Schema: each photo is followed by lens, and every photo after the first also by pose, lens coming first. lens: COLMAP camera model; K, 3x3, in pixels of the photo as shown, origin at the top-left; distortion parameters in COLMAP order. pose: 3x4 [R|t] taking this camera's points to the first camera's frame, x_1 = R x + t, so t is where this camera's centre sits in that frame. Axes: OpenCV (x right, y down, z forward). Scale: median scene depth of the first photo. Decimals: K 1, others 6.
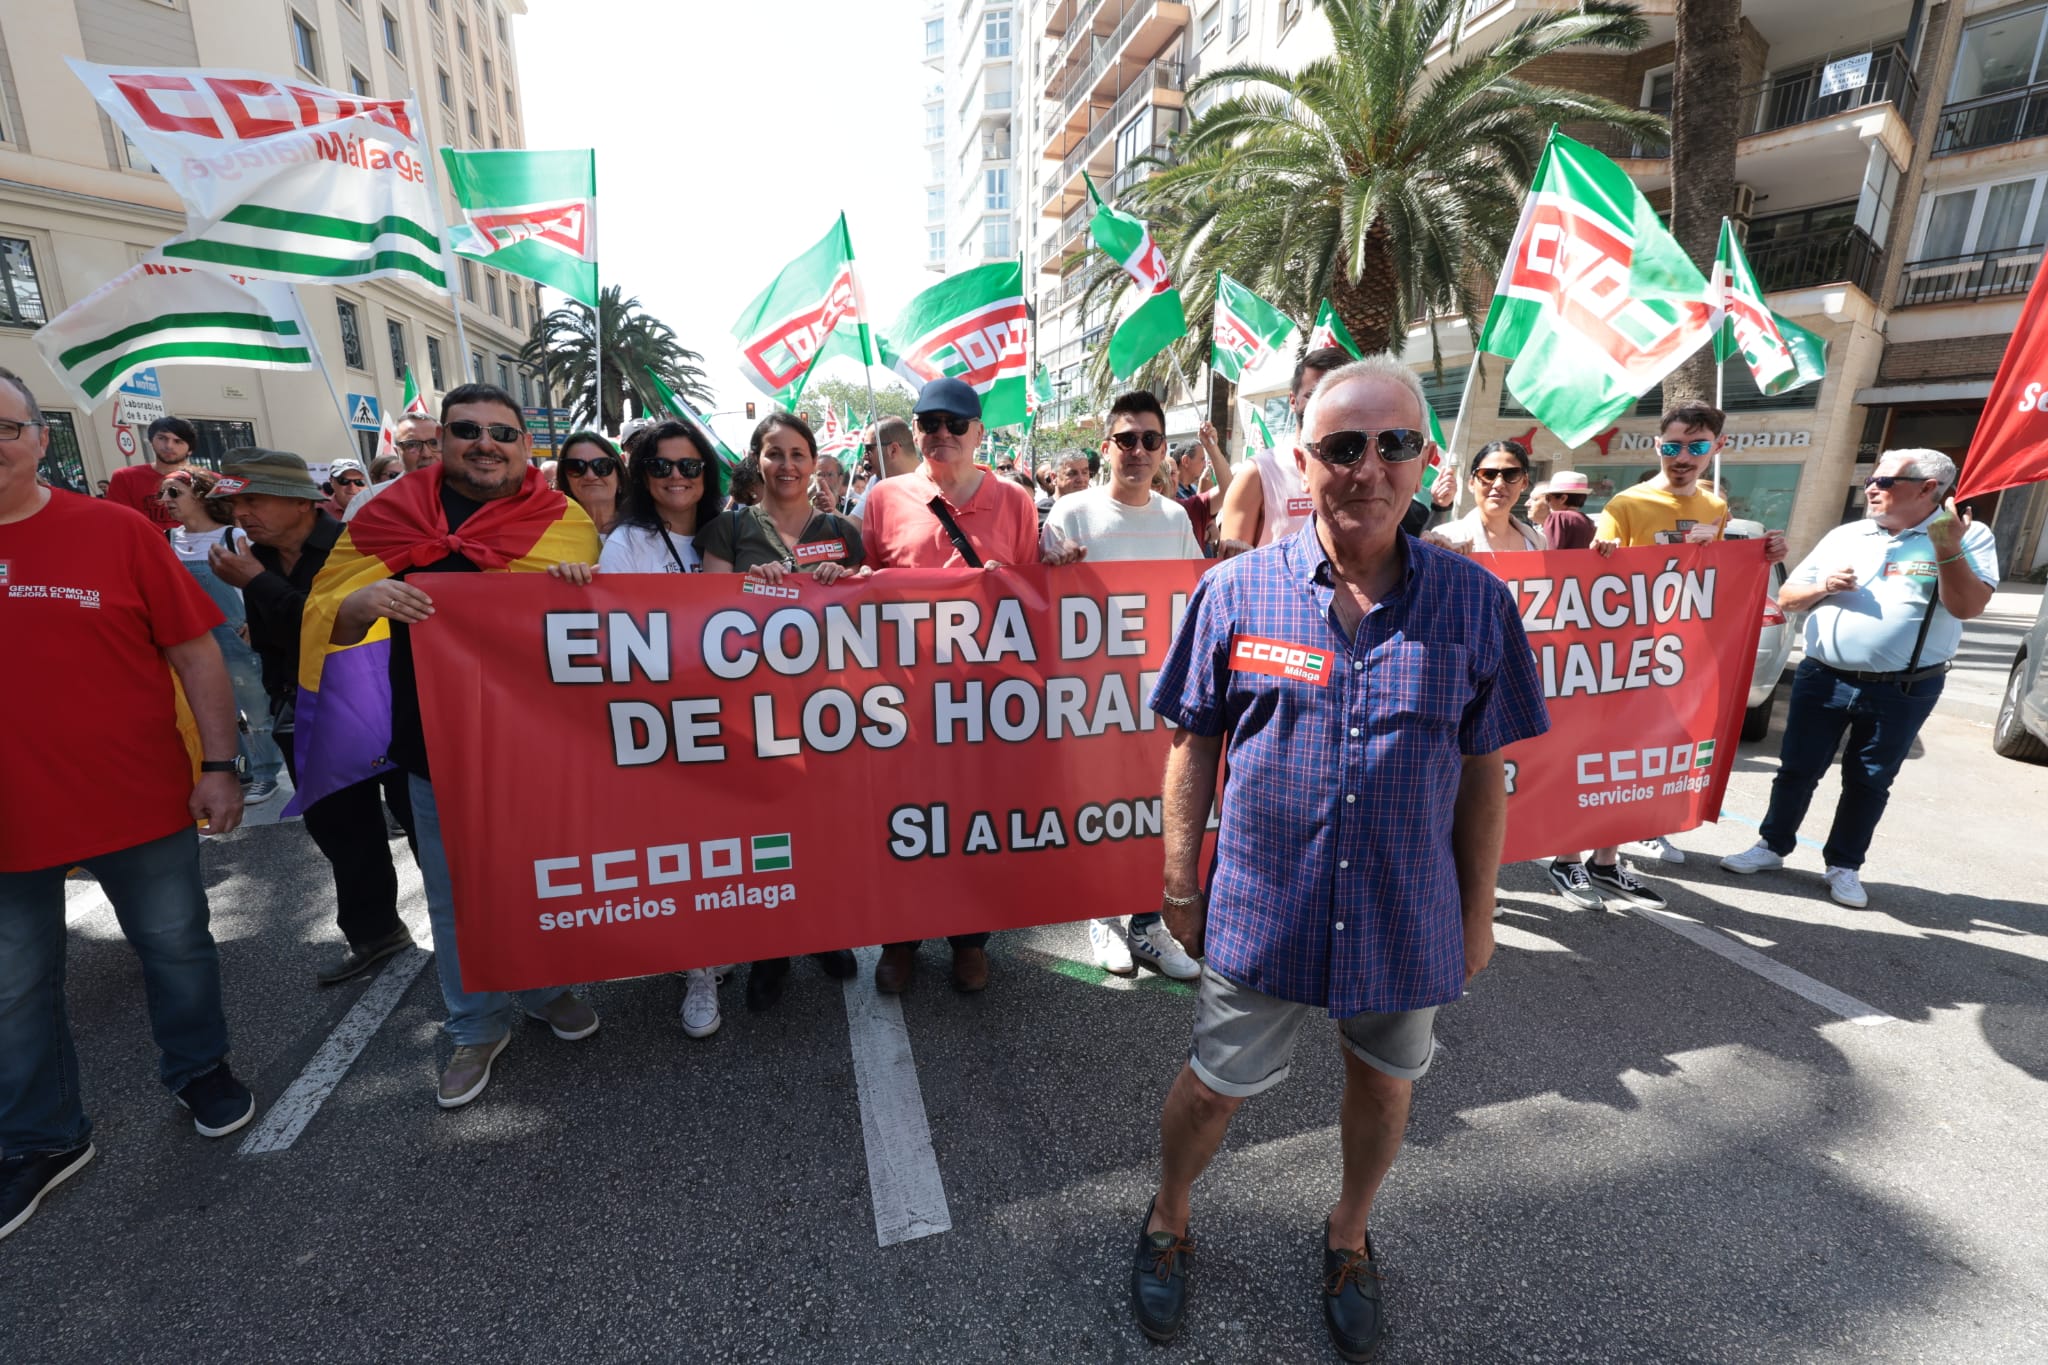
lens RADIAL K [[817.7, 0, 1020.7], [0, 817.7, 683.3], [0, 0, 1]] dist [-0.000554, -0.000191]
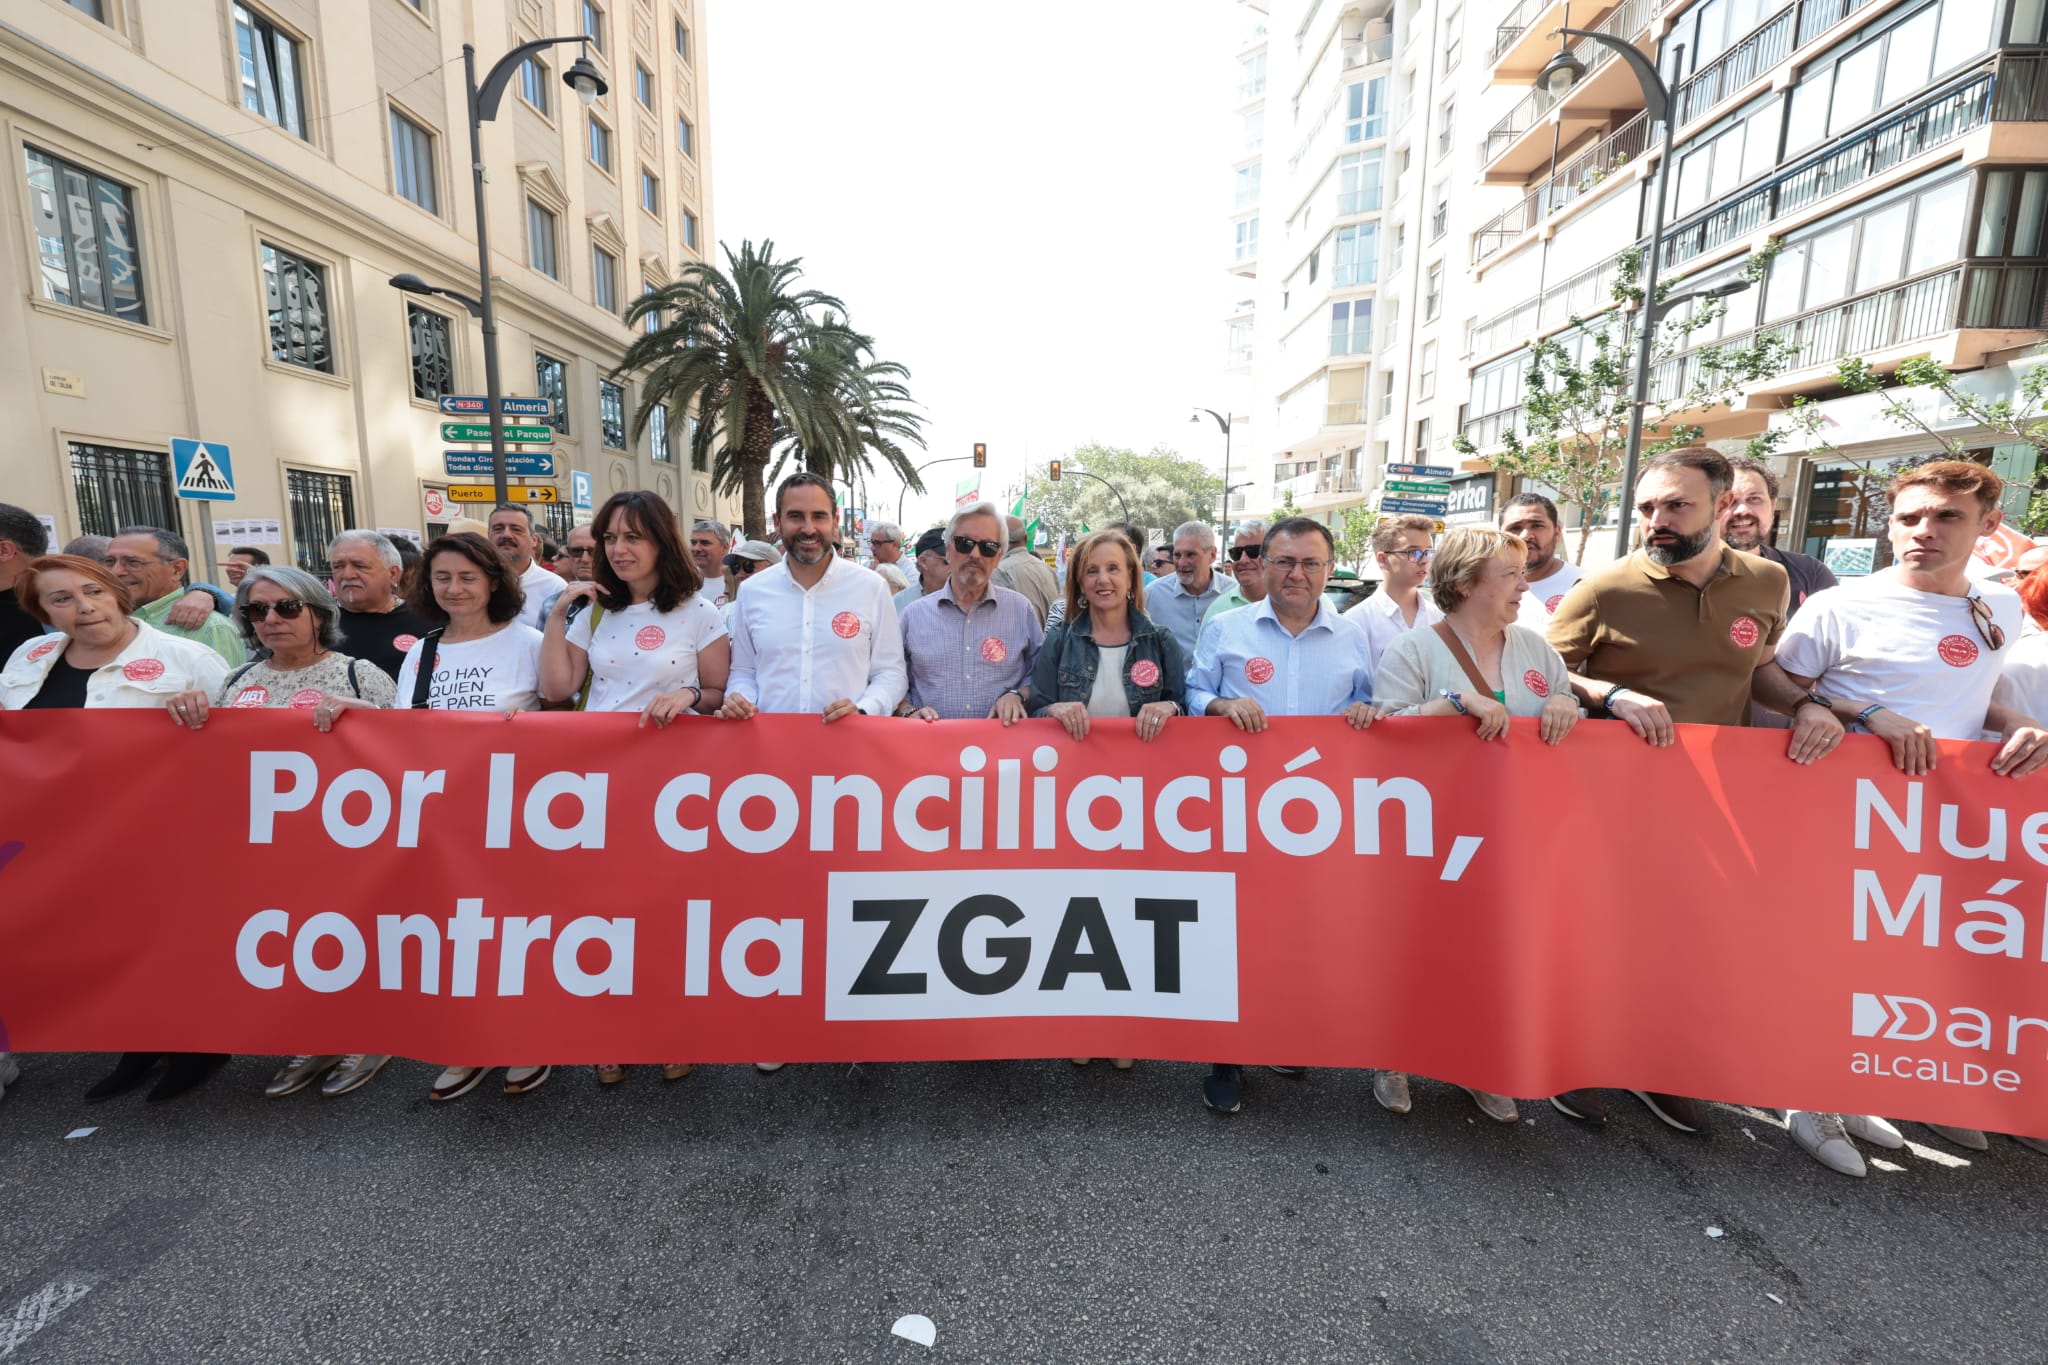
lens RADIAL K [[817.7, 0, 1025.7], [0, 817.7, 681.8], [0, 0, 1]] dist [-0.000554, -0.000191]
pose [[0.959461, 0.036702, -0.279441, -0.128239], [-0.062240, 0.994598, -0.083068, -0.122762], [0.274883, 0.097093, 0.956563, 0.506520]]
